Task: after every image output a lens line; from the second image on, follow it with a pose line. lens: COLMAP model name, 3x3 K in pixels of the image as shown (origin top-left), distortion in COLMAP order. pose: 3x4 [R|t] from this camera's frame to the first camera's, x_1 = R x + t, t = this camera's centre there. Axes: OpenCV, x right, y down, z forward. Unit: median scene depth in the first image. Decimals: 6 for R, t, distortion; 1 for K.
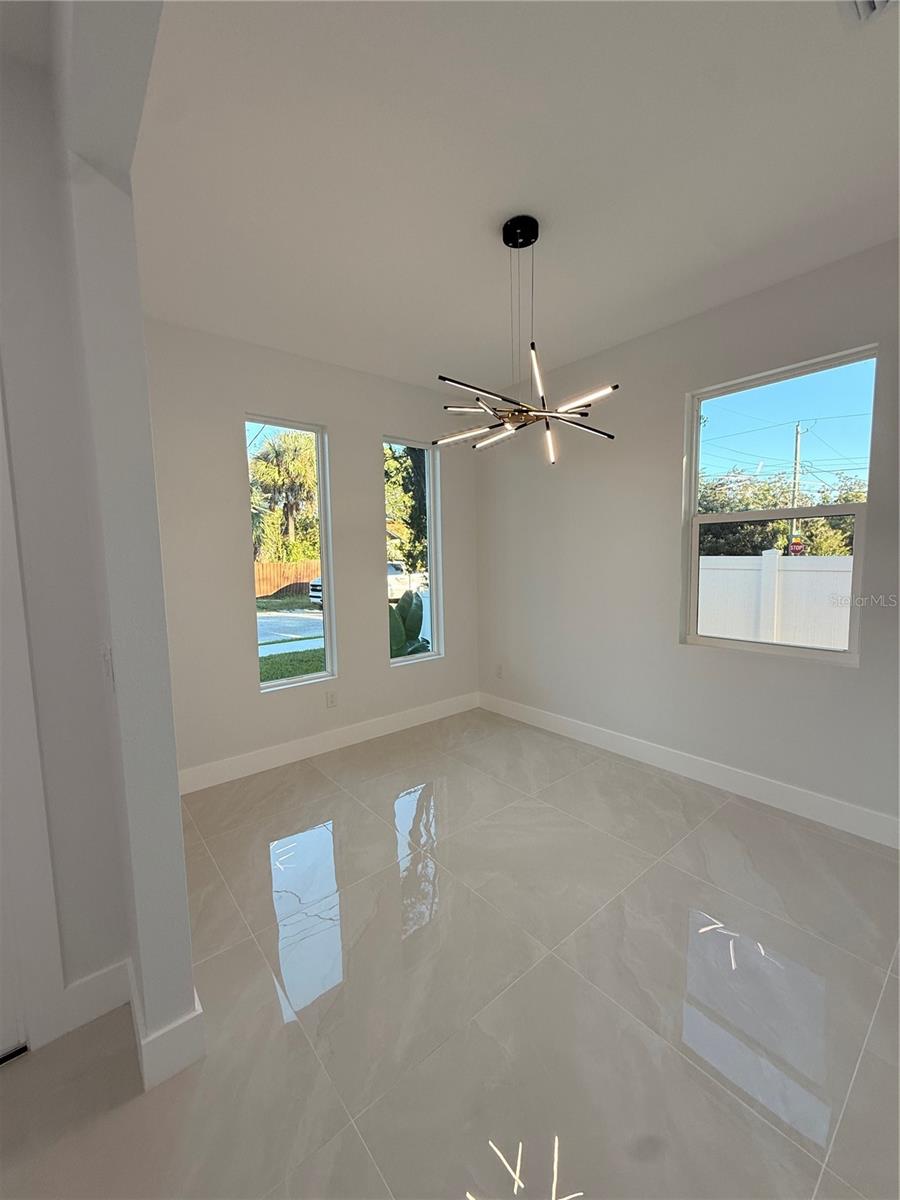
lens RADIAL K [[476.6, 0, 450.0], [0, 476.6, 600.0], [0, 0, 1]] dist [-0.006213, 0.000033]
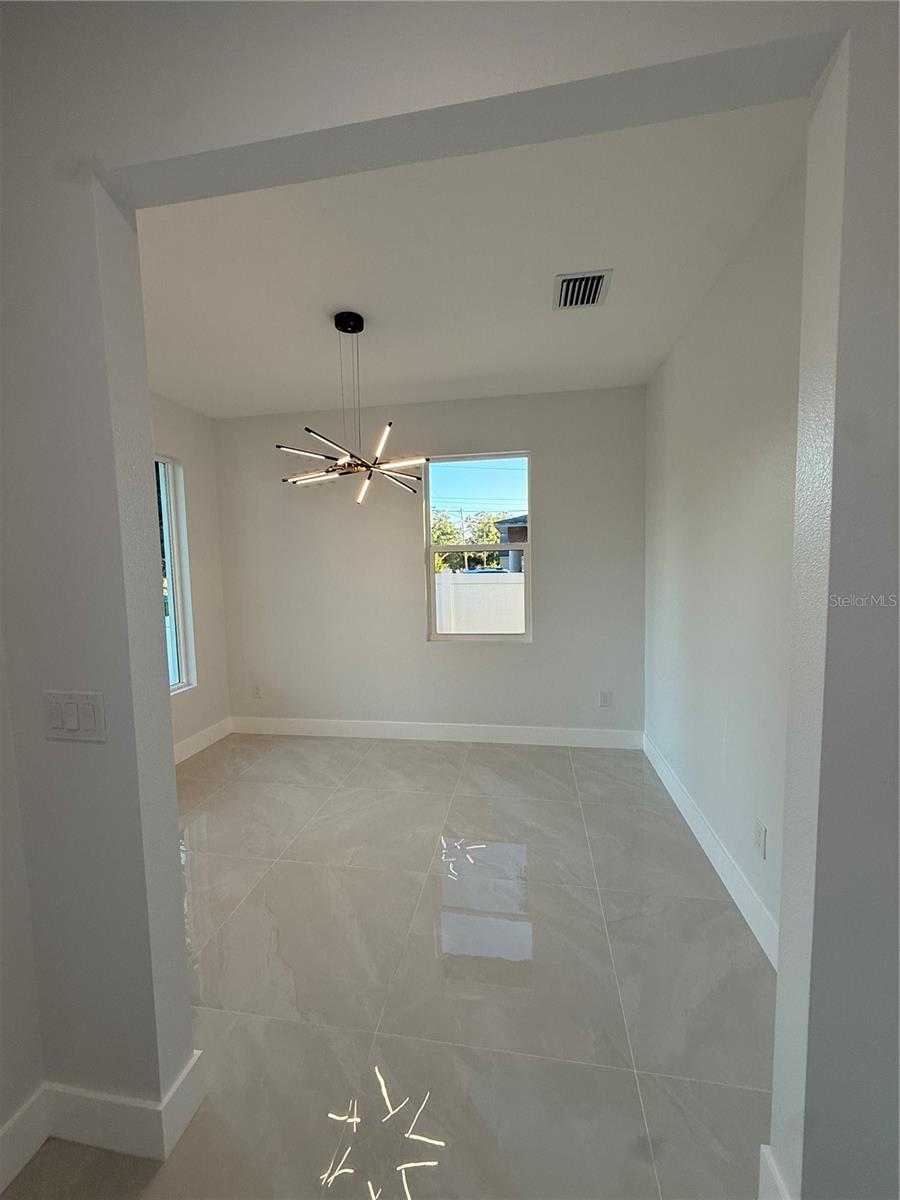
lens RADIAL K [[476.6, 0, 450.0], [0, 476.6, 600.0], [0, 0, 1]] dist [-0.006213, 0.000033]
pose [[0.753022, -0.048390, 0.656214, -0.338859], [0.071540, 0.997401, -0.008543, -0.008326], [-0.654095, 0.053379, 0.754526, -0.056322]]
